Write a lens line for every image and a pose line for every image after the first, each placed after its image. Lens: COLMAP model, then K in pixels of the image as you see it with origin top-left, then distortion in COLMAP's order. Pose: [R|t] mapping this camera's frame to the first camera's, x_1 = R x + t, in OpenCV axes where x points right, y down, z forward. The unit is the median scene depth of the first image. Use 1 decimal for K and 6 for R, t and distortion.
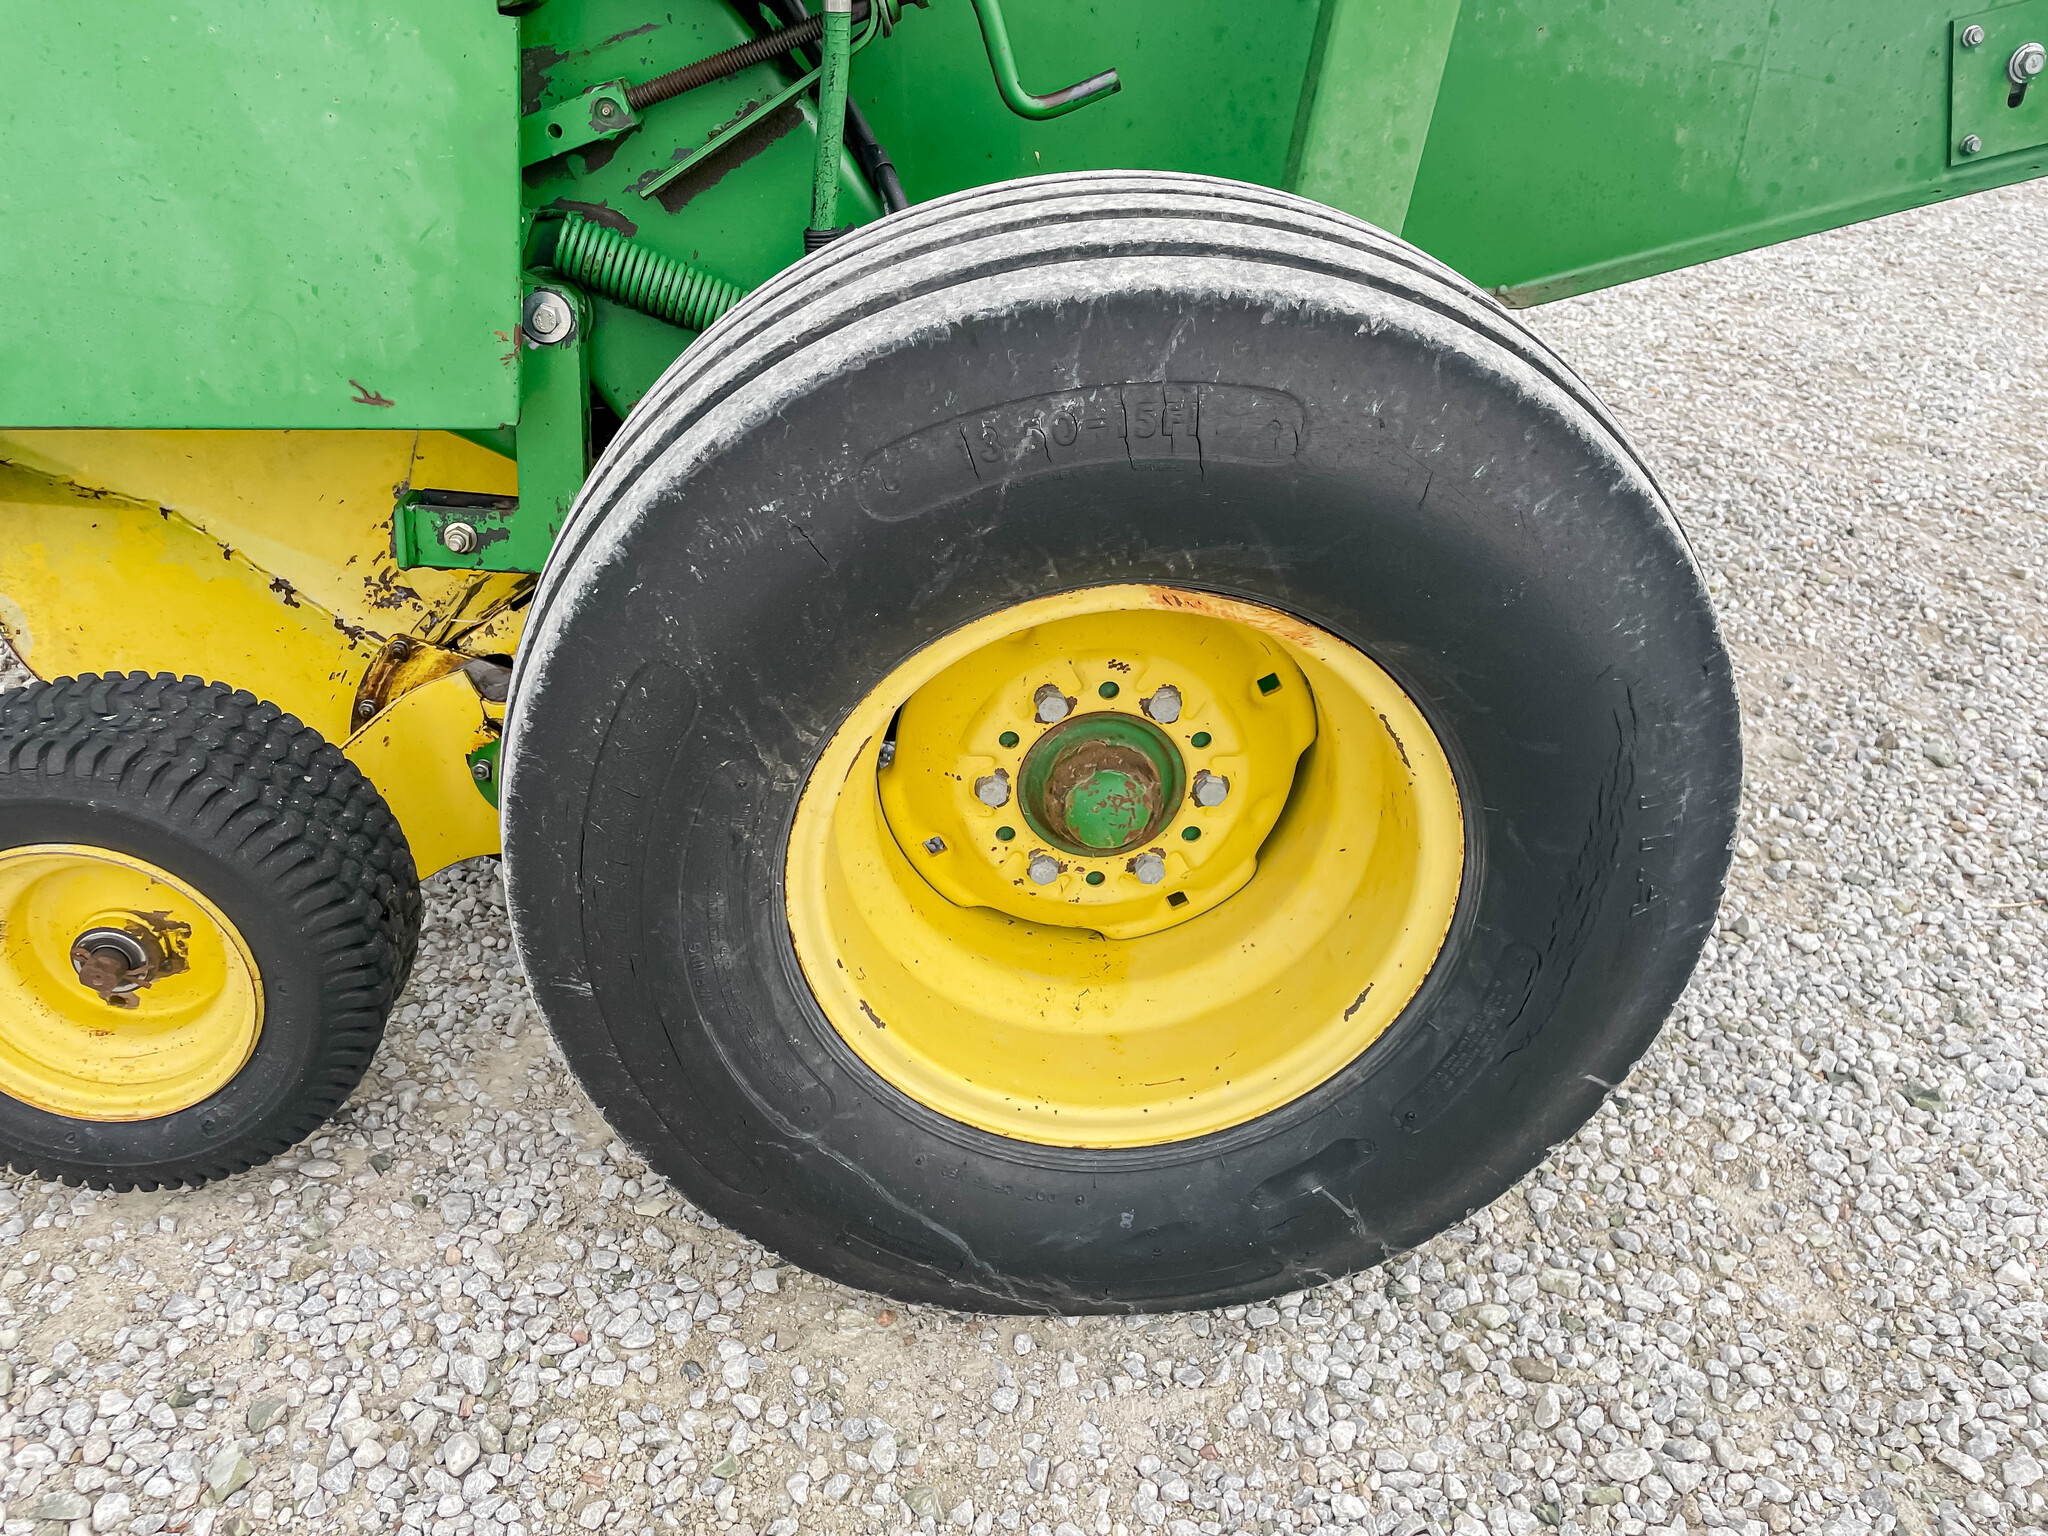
lens RADIAL K [[1550.1, 0, 991.5], [0, 1550.1, 743.5], [0, 0, 1]] dist [0.078744, -0.099424]
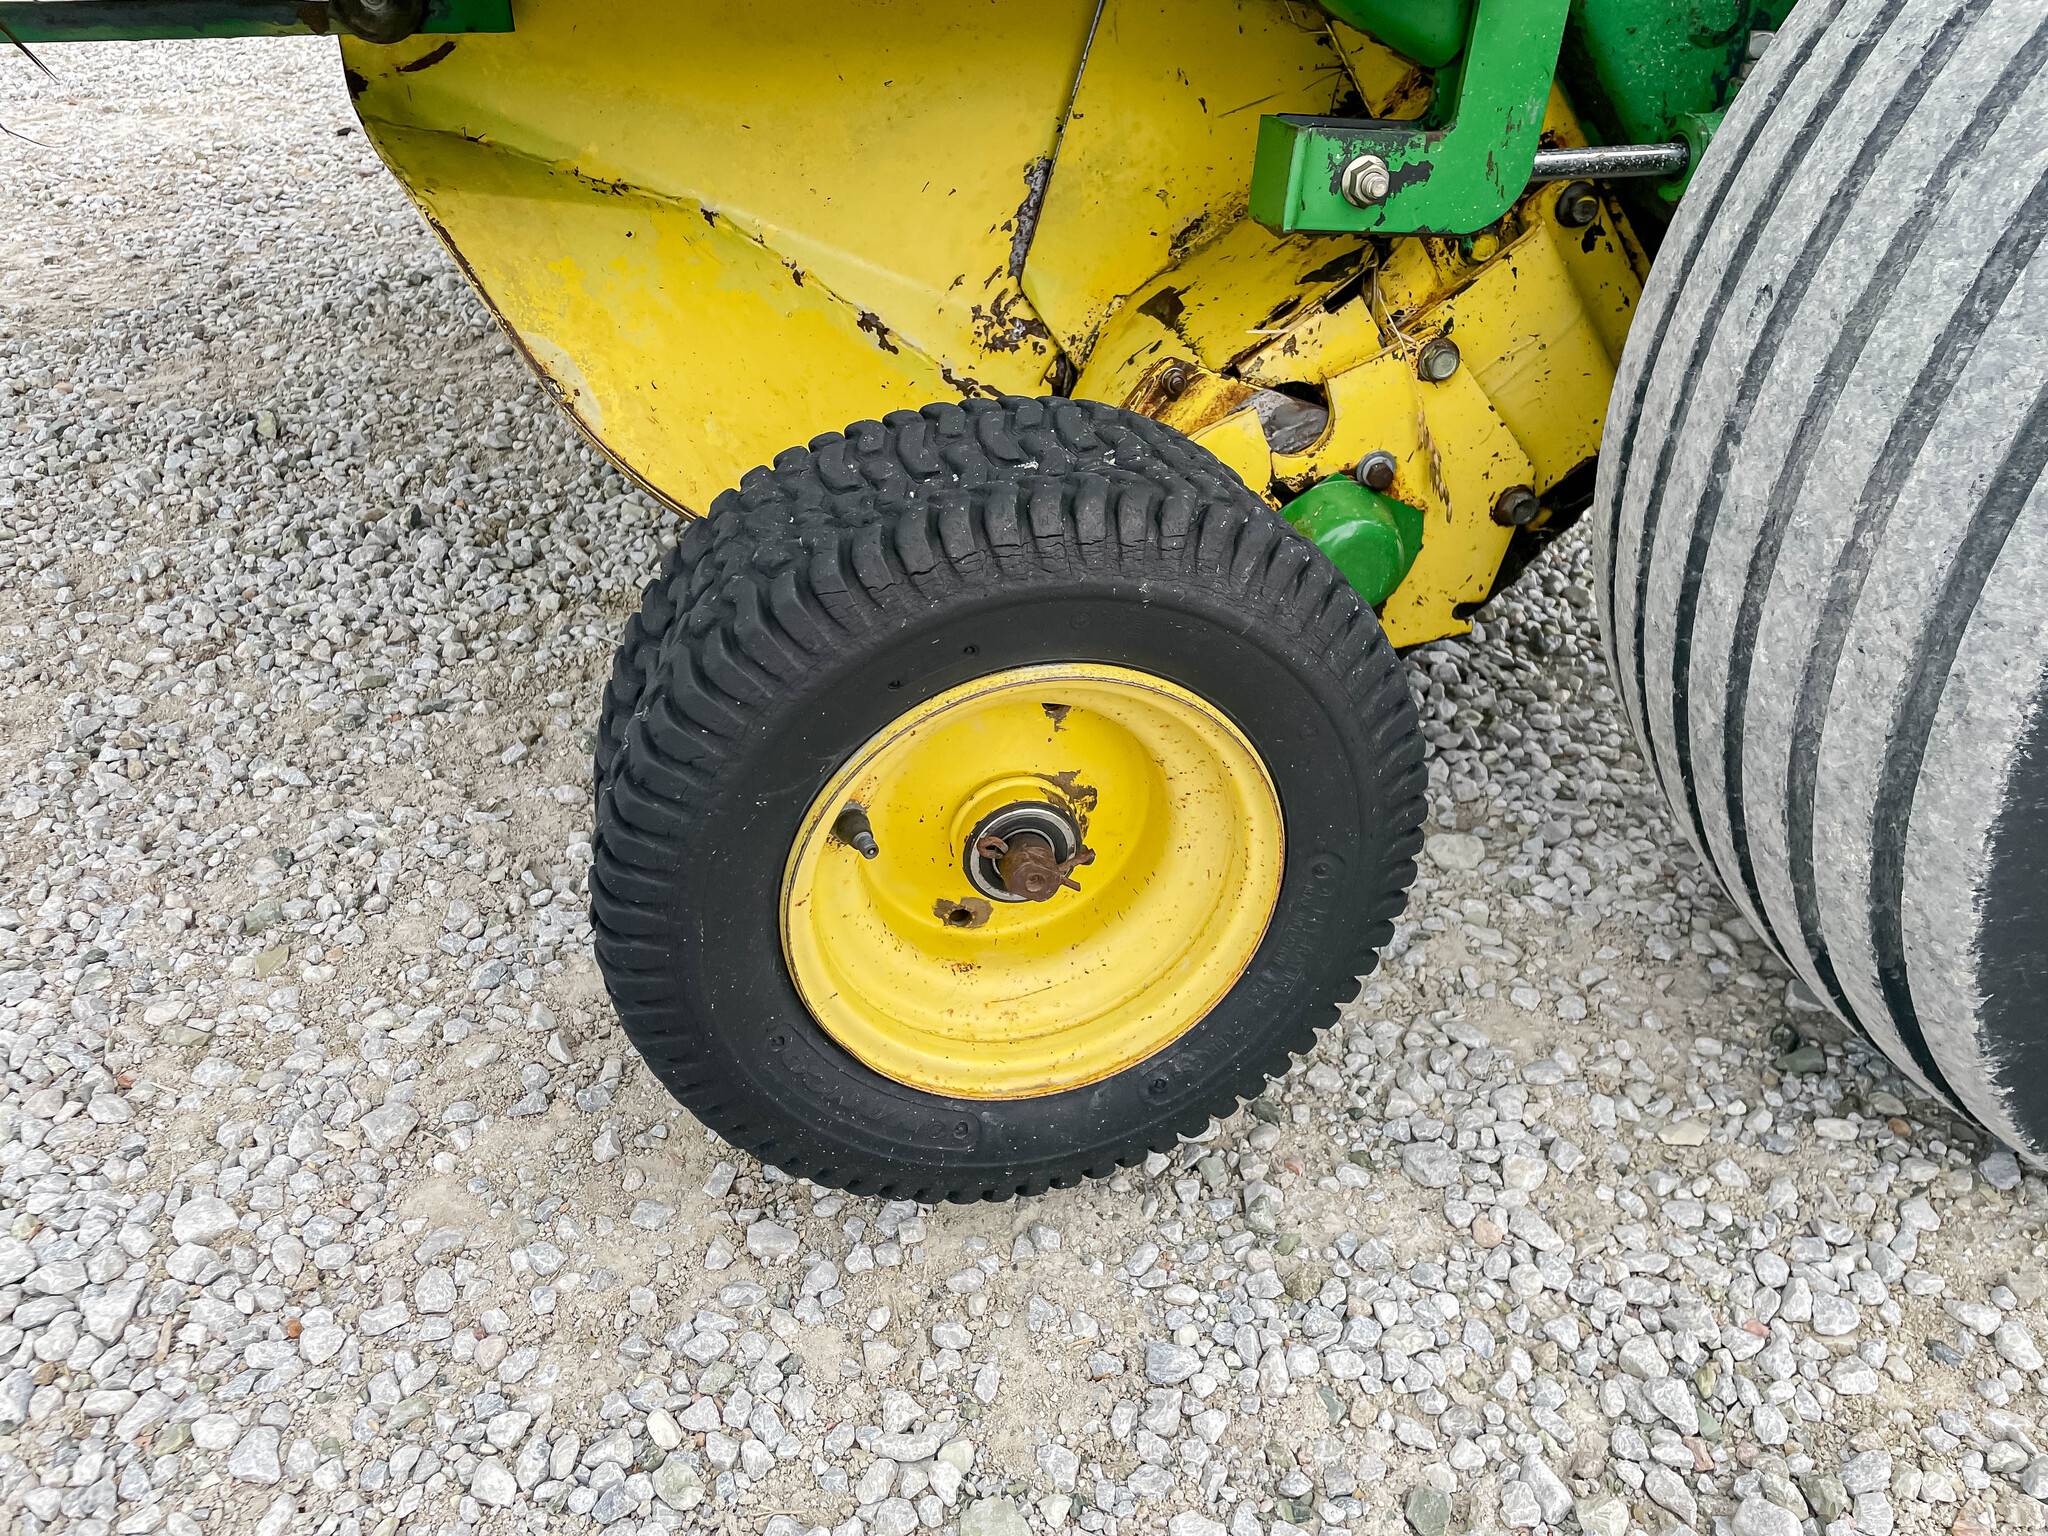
lens RADIAL K [[1550.1, 0, 1033.6], [0, 1550.1, 742.8], [0, 0, 1]] dist [0.078744, -0.099424]
pose [[0.986655, -0.088531, 0.136655, -0.638720], [0.077031, 0.993202, 0.087271, 0.038667], [-0.143452, -0.075579, 0.986767, 0.380570]]
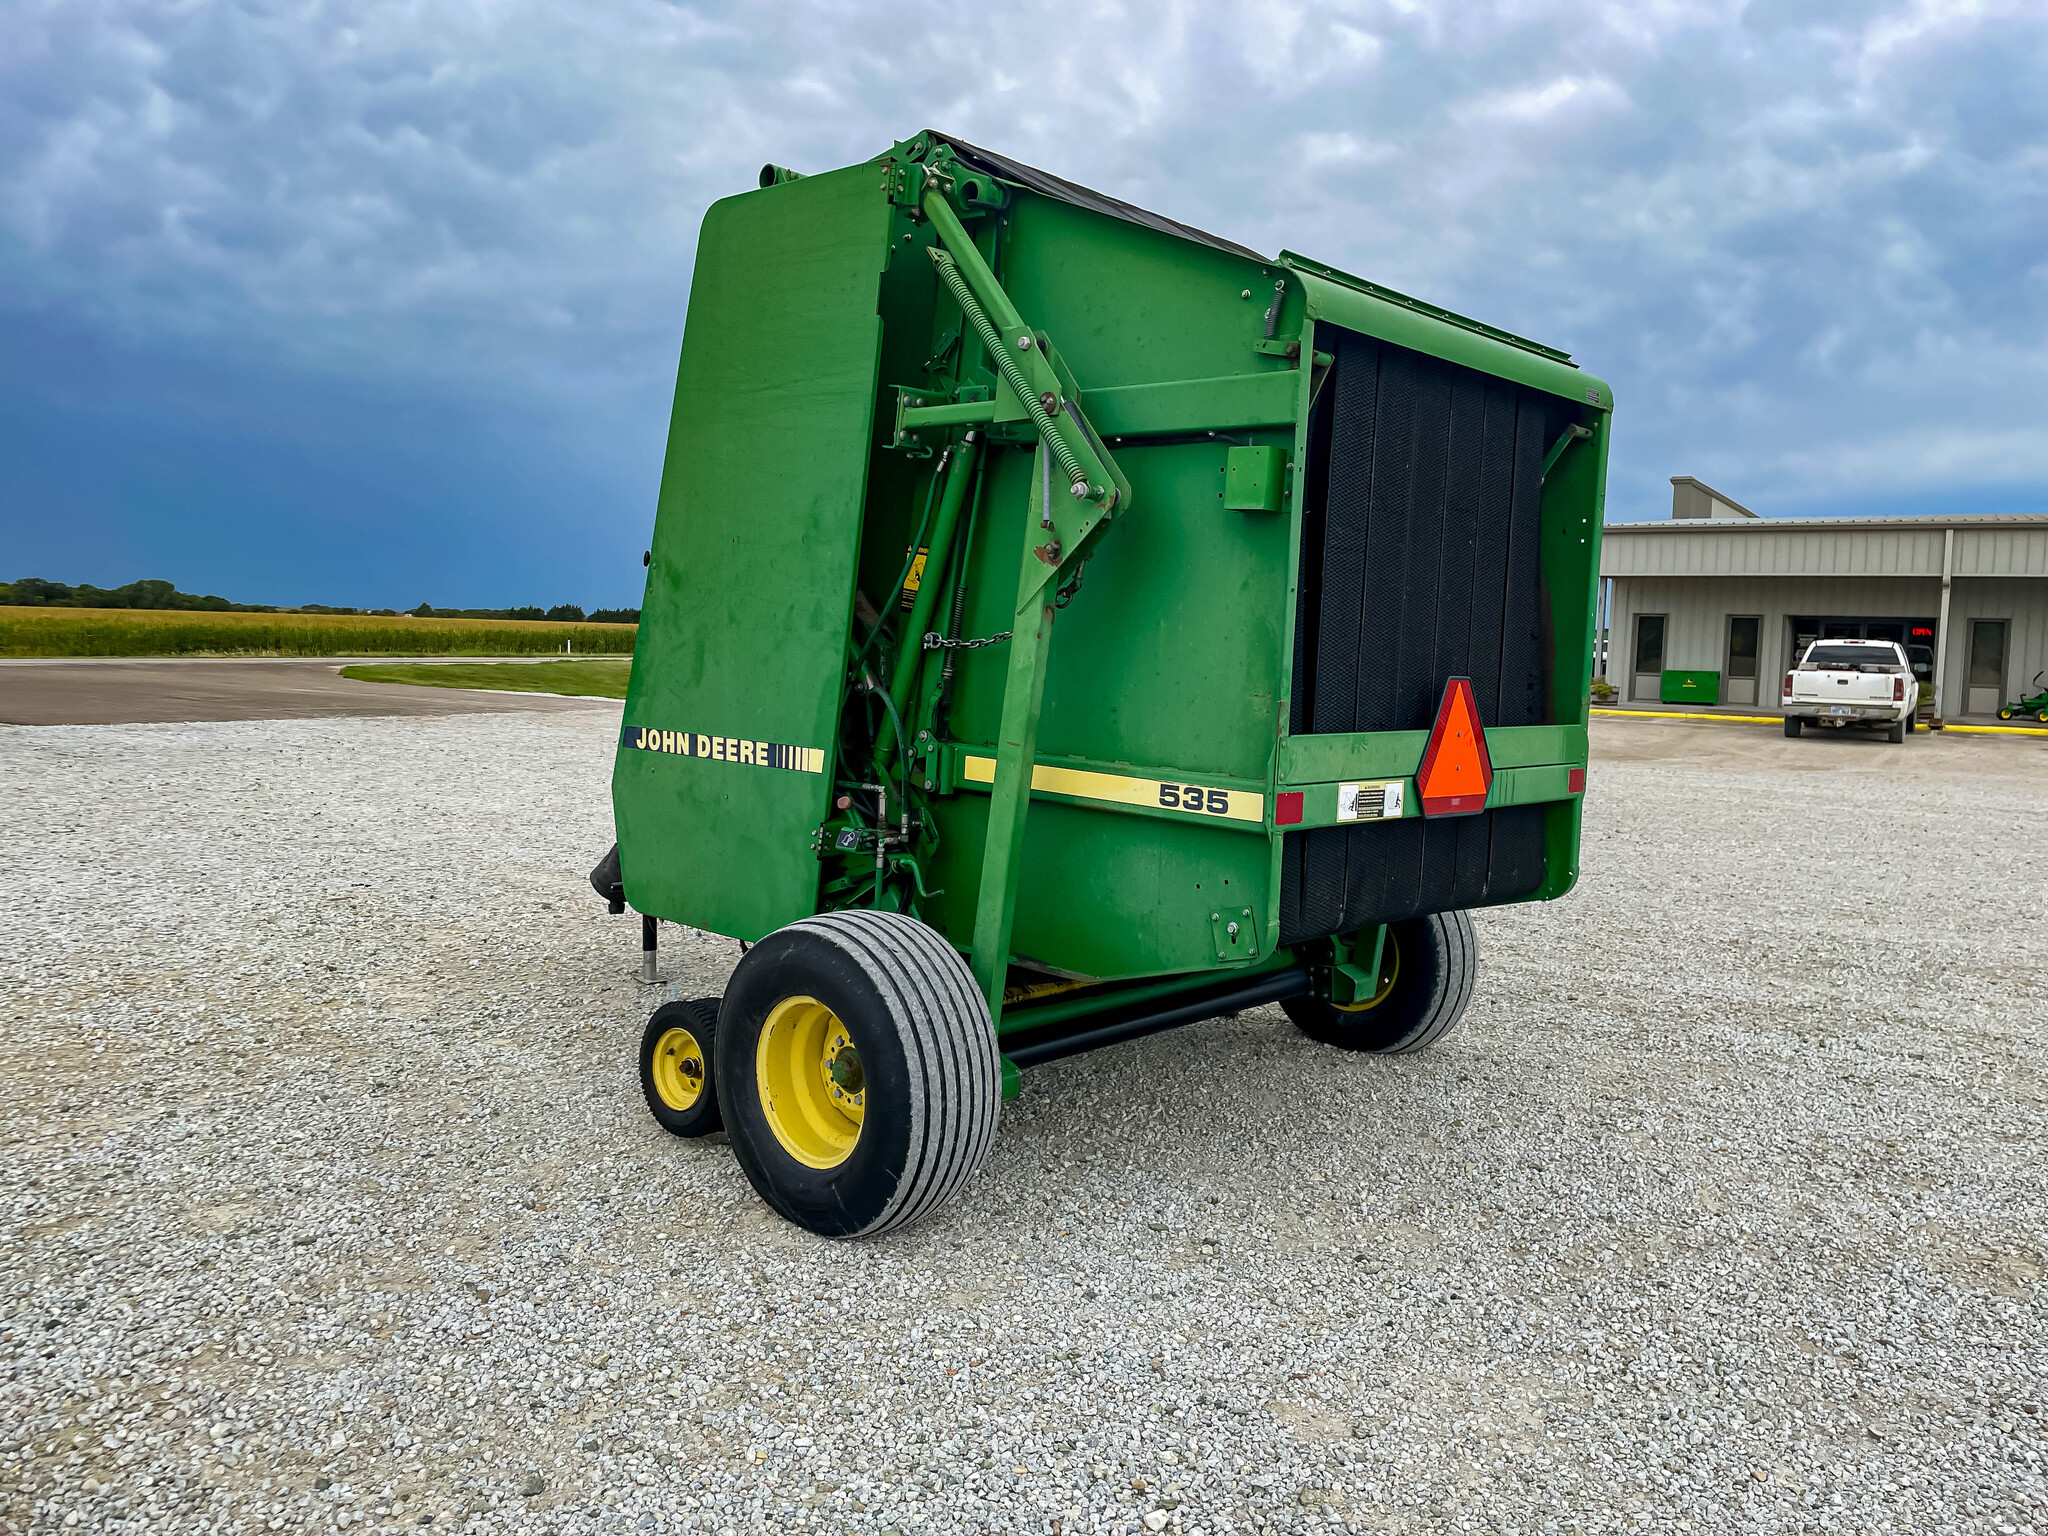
lens RADIAL K [[1550.1, 0, 1043.2], [0, 1550.1, 733.6], [0, 0, 1]] dist [0.078744, -0.099424]
pose [[0.709790, 0.057429, -0.702069, 2.752219], [-0.355481, 0.889654, -0.286617, 0.199204], [0.608138, 0.453010, 0.651882, -1.374835]]
